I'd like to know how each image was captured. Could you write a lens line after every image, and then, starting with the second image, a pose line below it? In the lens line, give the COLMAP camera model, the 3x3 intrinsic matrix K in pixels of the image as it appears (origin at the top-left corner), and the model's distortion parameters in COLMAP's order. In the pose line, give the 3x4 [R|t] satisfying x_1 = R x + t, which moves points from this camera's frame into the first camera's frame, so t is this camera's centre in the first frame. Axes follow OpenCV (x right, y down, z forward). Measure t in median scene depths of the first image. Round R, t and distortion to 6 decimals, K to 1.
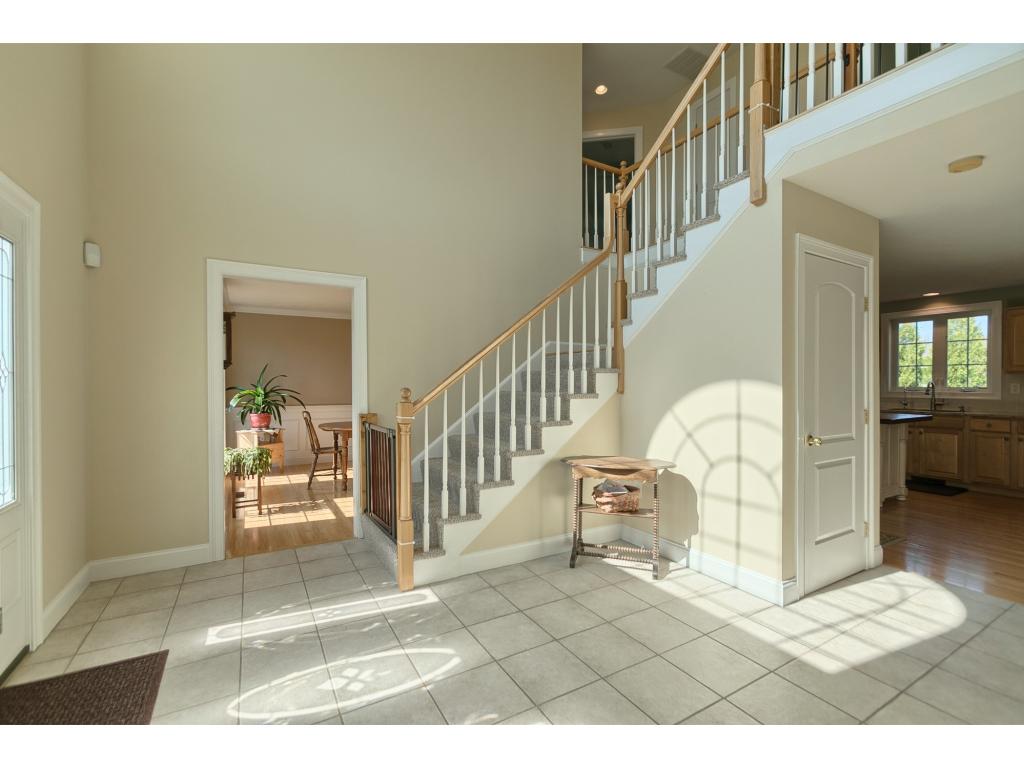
lens RADIAL K [[459.4, 0, 506.3], [0, 459.4, 384.1], [0, 0, 1]] dist [-0.015002, 0.013443]
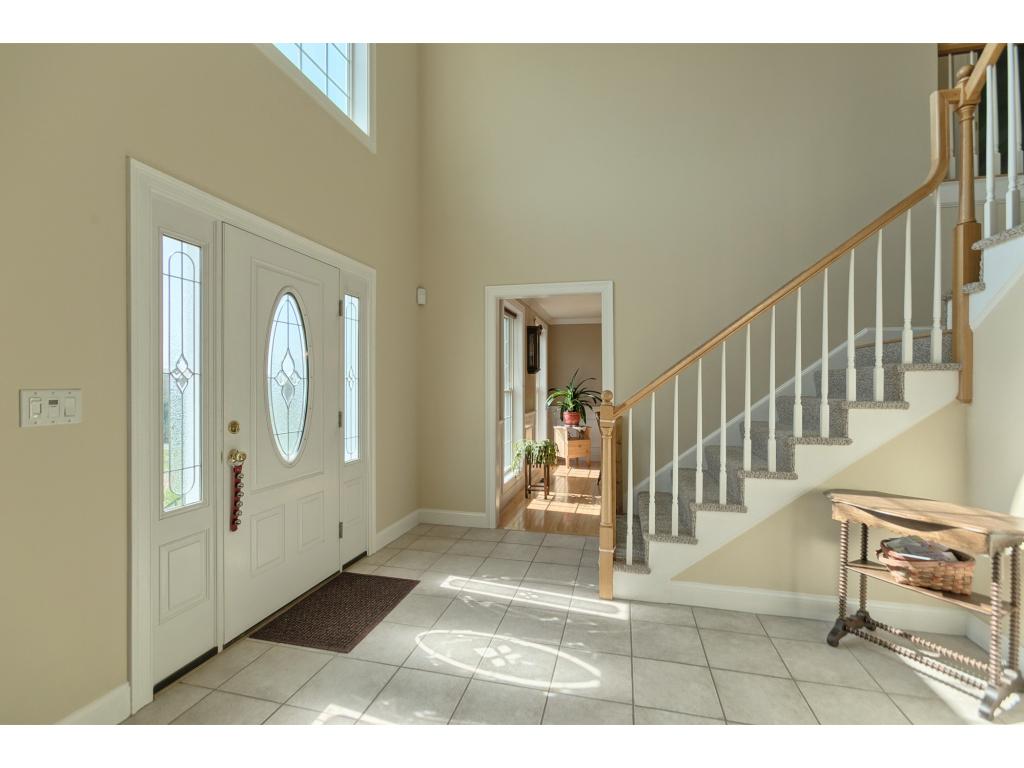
lens RADIAL K [[459.4, 0, 506.3], [0, 459.4, 384.1], [0, 0, 1]] dist [-0.015002, 0.013443]
pose [[0.720638, -0.000112, -0.693311, 0.272210], [-0.004147, 0.999981, -0.004472, 0.000383], [0.693299, 0.006098, 0.720624, 0.135537]]
